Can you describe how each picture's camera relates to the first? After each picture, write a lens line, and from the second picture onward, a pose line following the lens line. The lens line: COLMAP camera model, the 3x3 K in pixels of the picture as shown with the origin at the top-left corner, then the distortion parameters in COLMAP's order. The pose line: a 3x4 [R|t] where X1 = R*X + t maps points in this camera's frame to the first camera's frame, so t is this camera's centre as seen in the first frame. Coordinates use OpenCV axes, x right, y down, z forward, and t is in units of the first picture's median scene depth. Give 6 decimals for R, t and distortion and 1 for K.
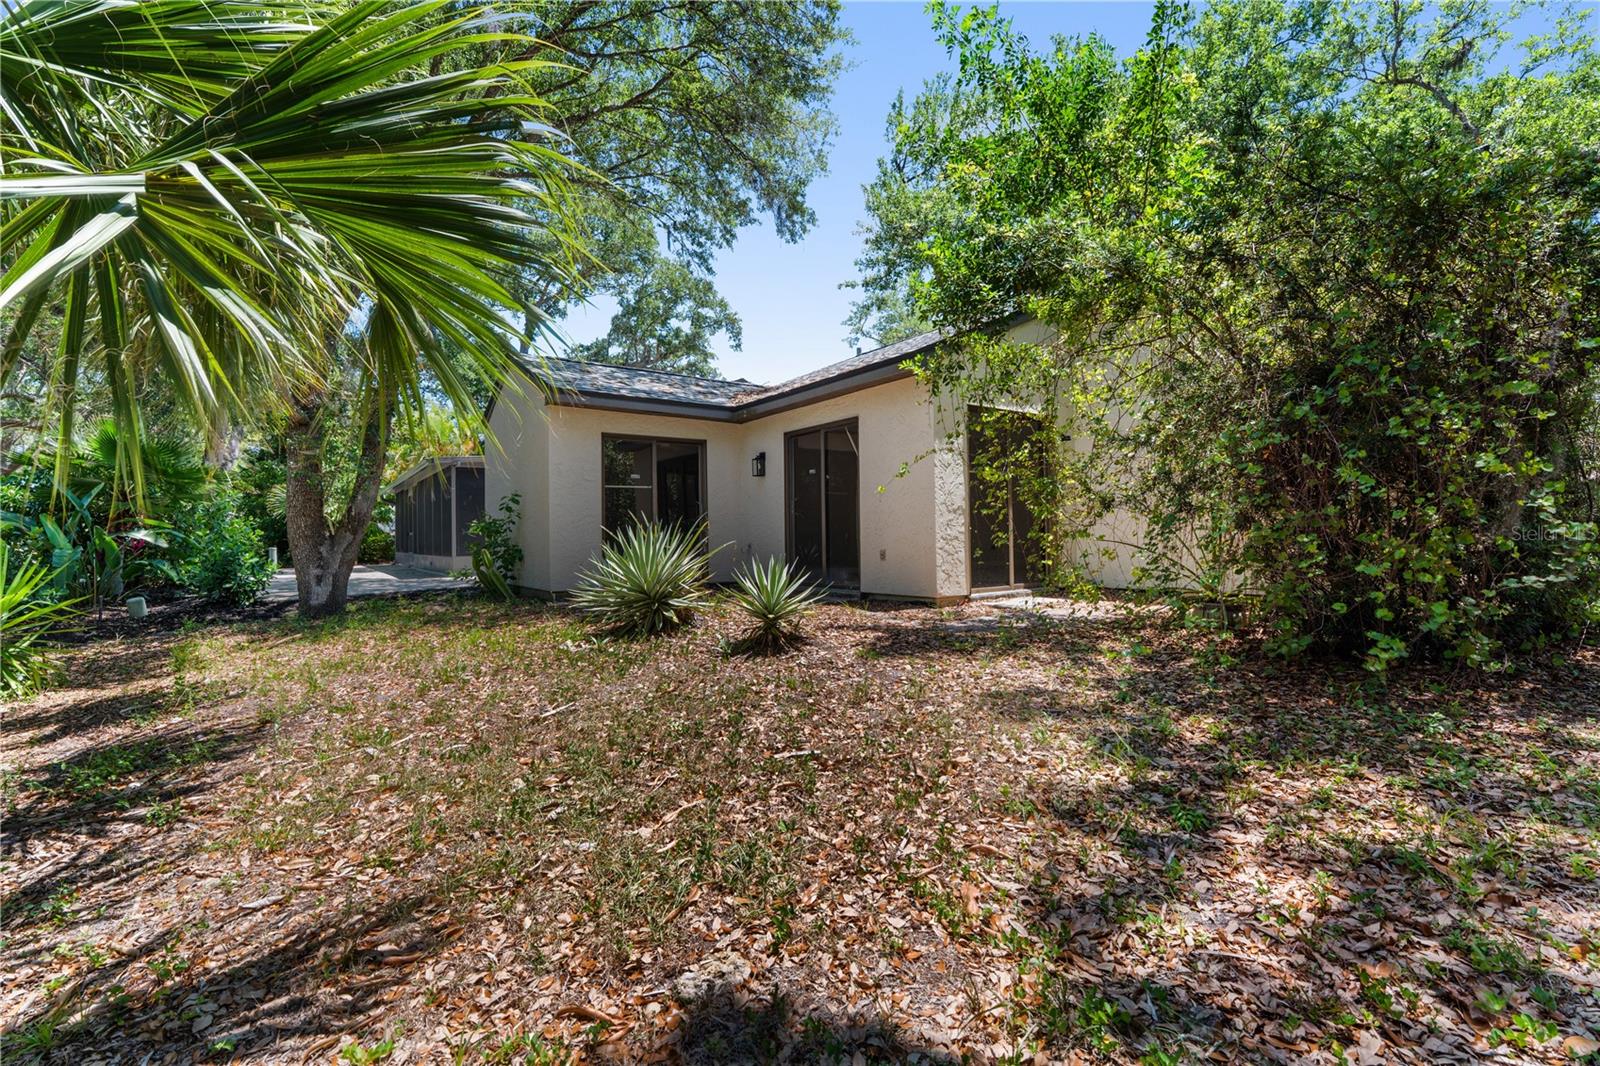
lens RADIAL K [[731.9, 0, 798.9], [0, 731.9, 545.3], [0, 0, 1]] dist [-0.003985, 0.000333]
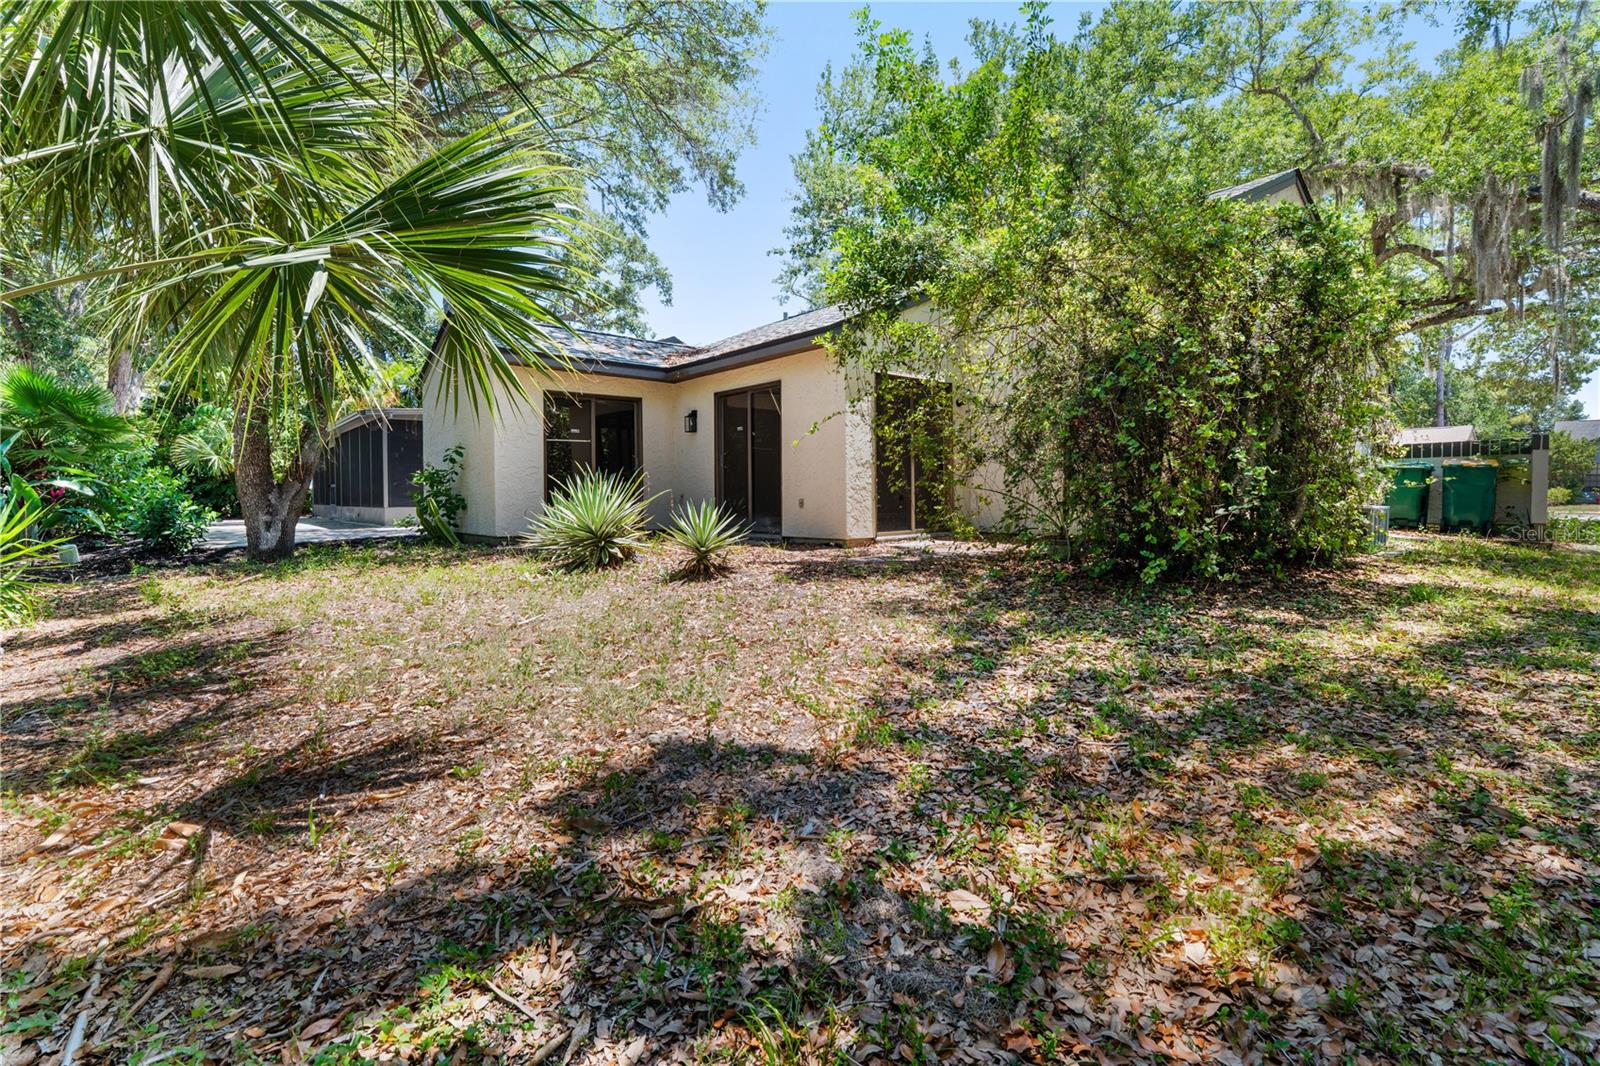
lens RADIAL K [[740.3, 0, 794.7], [0, 740.3, 507.9], [0, 0, 1]] dist [-0.010661, -0.000074]
pose [[0.996059, 0.004164, 0.088599, 0.002362], [-0.004807, 0.999964, 0.007046, 0.010941], [-0.088567, -0.007444, 0.996042, -0.124293]]
